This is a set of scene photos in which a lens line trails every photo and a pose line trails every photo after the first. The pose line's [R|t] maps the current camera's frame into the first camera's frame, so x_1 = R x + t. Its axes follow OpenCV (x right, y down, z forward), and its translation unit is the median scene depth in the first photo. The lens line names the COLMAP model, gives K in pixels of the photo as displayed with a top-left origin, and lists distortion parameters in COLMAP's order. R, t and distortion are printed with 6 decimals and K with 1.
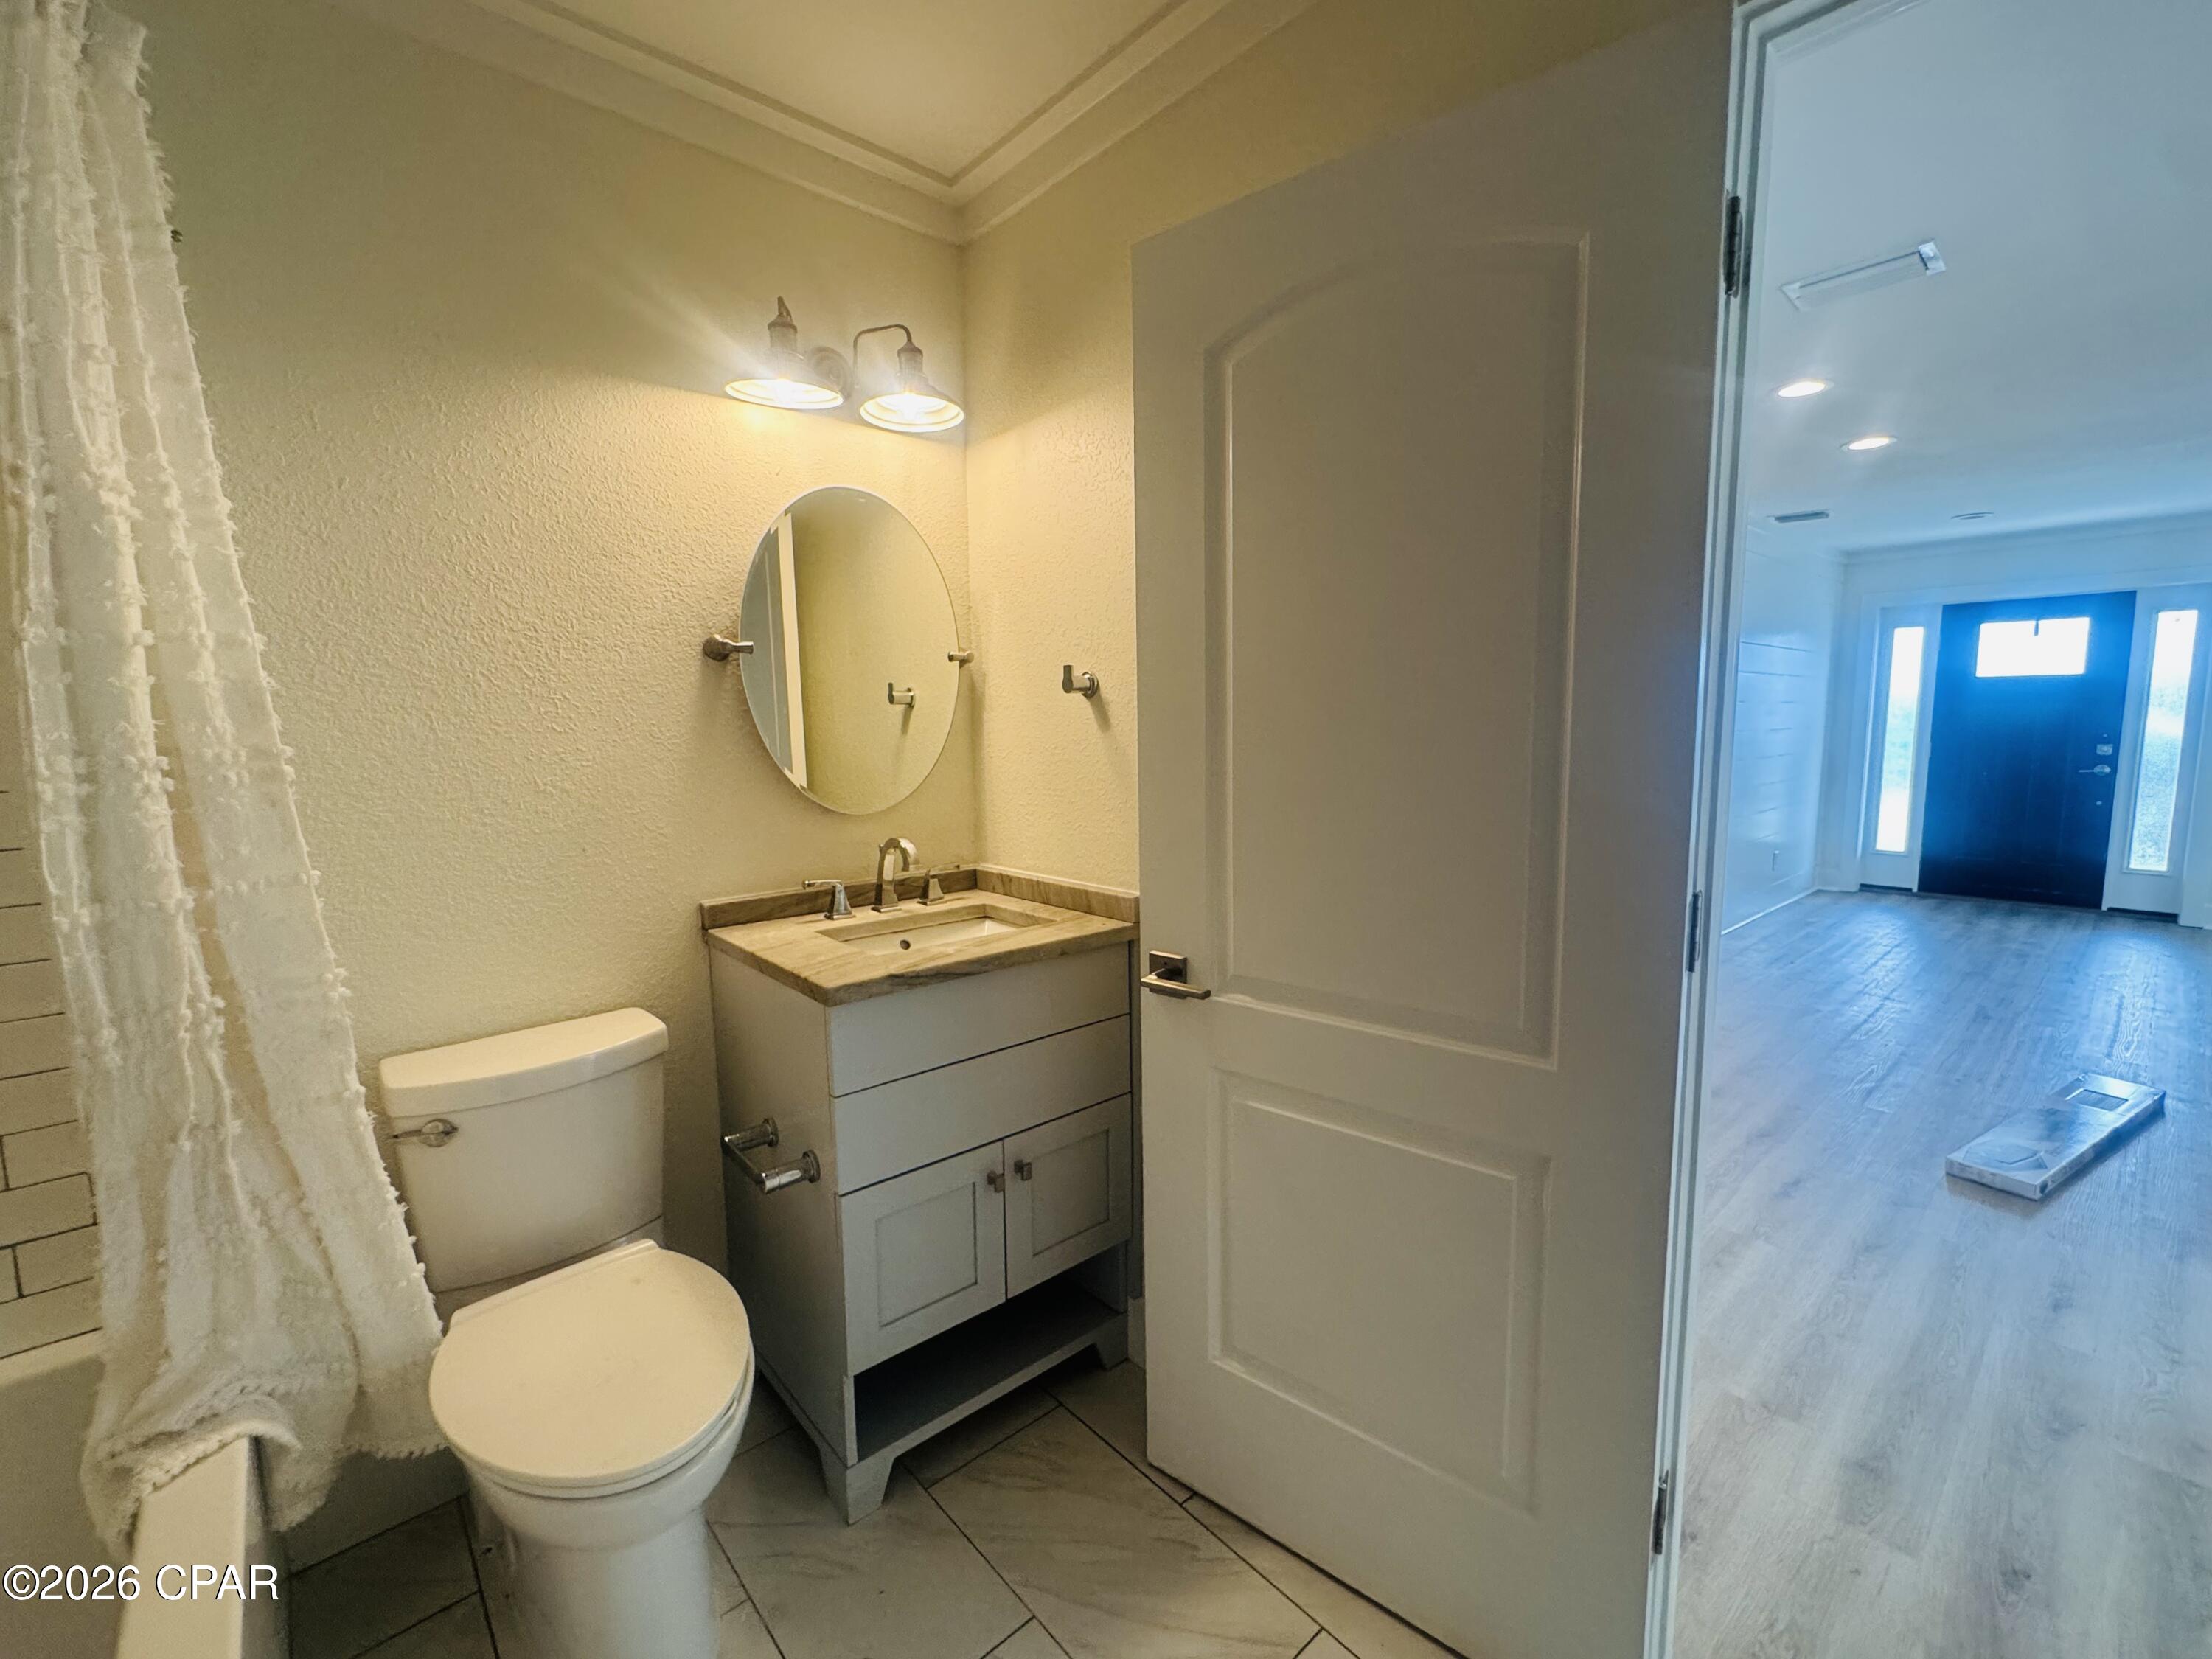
lens RADIAL K [[951.0, 0, 1106.0], [0, 951.0, 829.5], [0, 0, 1]] dist [-0.000598, -0.000010]
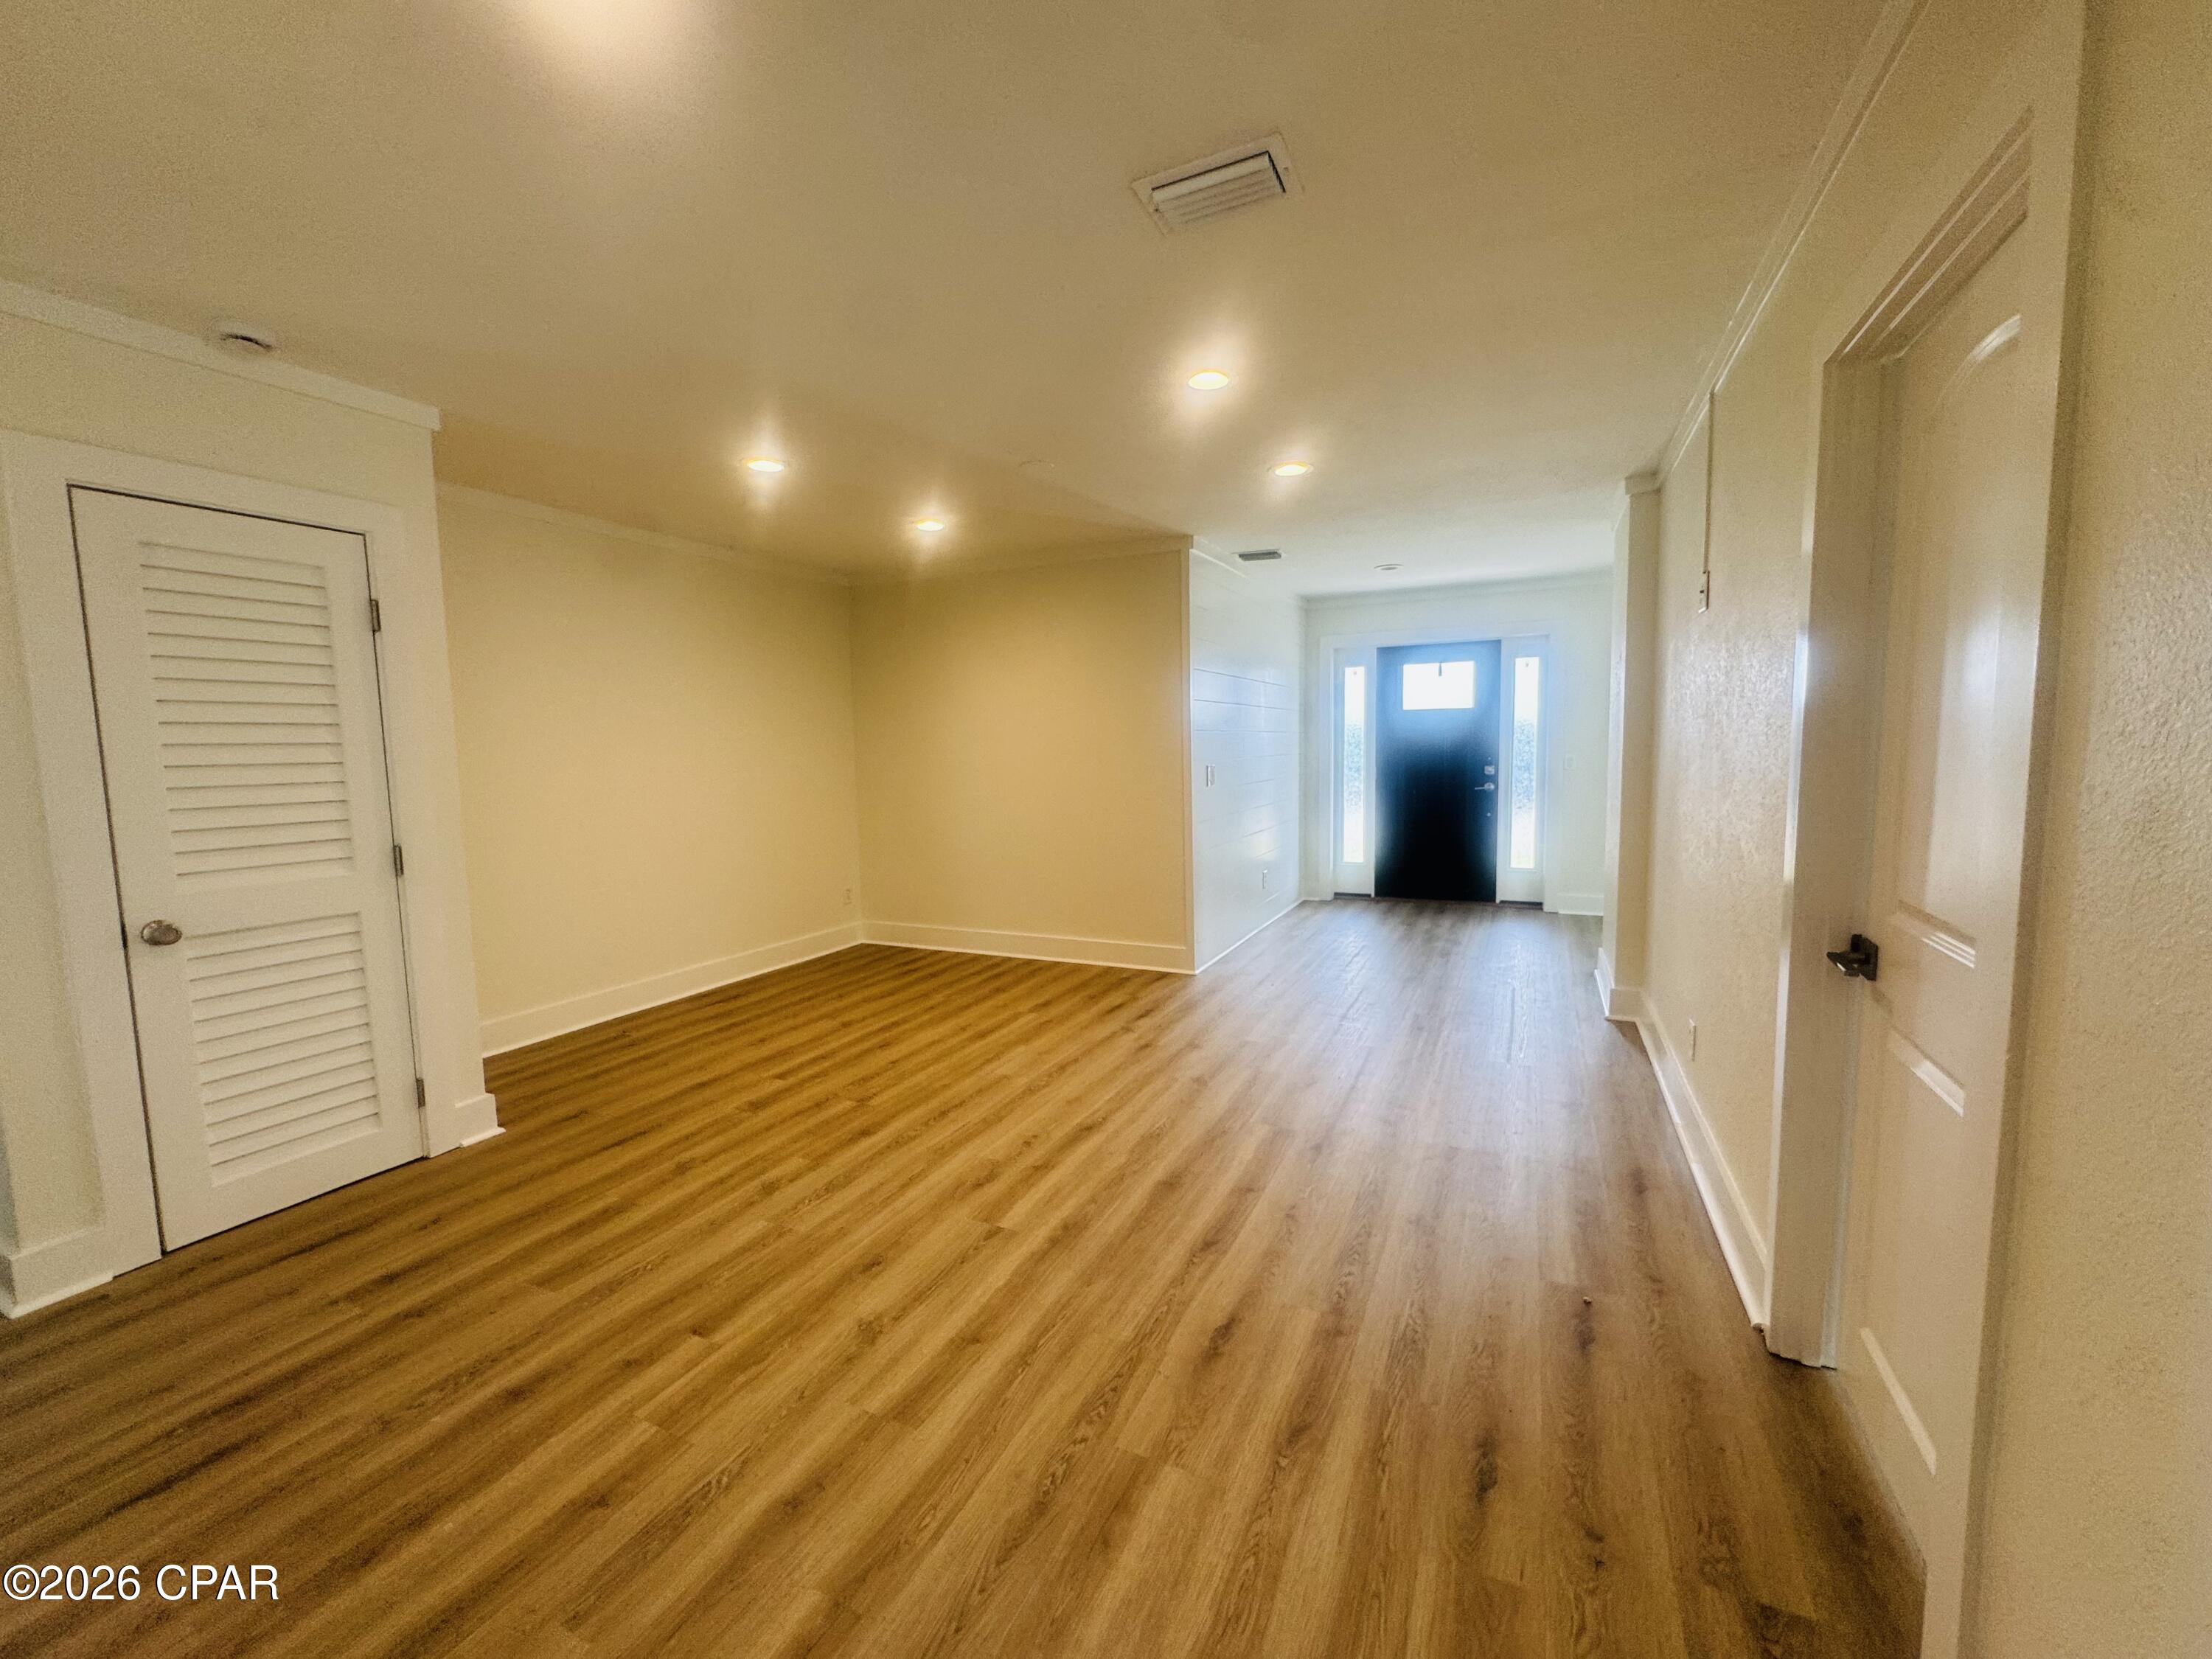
lens RADIAL K [[892.9, 0, 1104.5], [0, 892.9, 824.9], [0, 0, 1]] dist [-0.000859, 0.000275]
pose [[0.920765, -0.036721, 0.388387, 0.156461], [0.048321, 0.998629, -0.020139, -0.017661], [-0.387114, 0.037311, 0.921276, 0.147172]]
